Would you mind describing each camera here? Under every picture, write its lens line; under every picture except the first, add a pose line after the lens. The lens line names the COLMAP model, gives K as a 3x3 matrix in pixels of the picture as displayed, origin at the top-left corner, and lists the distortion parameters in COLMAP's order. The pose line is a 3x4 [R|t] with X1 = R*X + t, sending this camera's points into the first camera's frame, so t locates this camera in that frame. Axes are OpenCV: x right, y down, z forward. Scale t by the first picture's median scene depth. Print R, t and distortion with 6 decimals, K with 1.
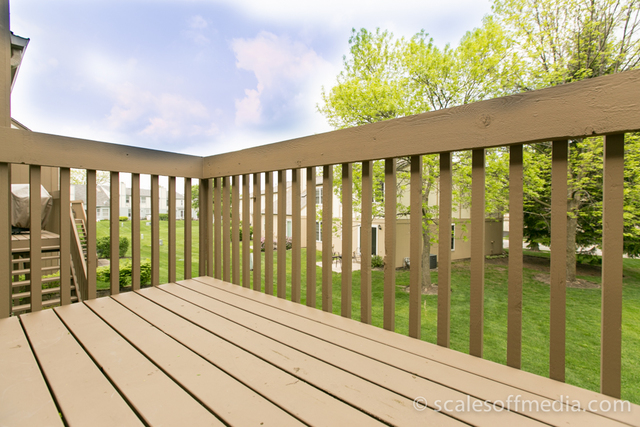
lens RADIAL K [[283.6, 0, 320.5], [0, 283.6, 213.1], [0, 0, 1]] dist [-0.000004, -0.000472]
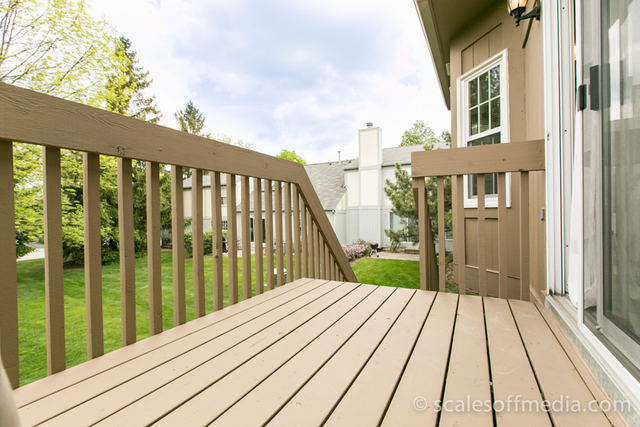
lens RADIAL K [[283.6, 0, 319.3], [0, 283.6, 213.3], [0, 0, 1]] dist [-0.000004, -0.000472]
pose [[-0.190029, -0.017605, 0.981621, -1.058291], [-0.002708, 0.999845, 0.017408, -0.034769], [-0.981775, 0.000650, -0.190047, 0.793036]]
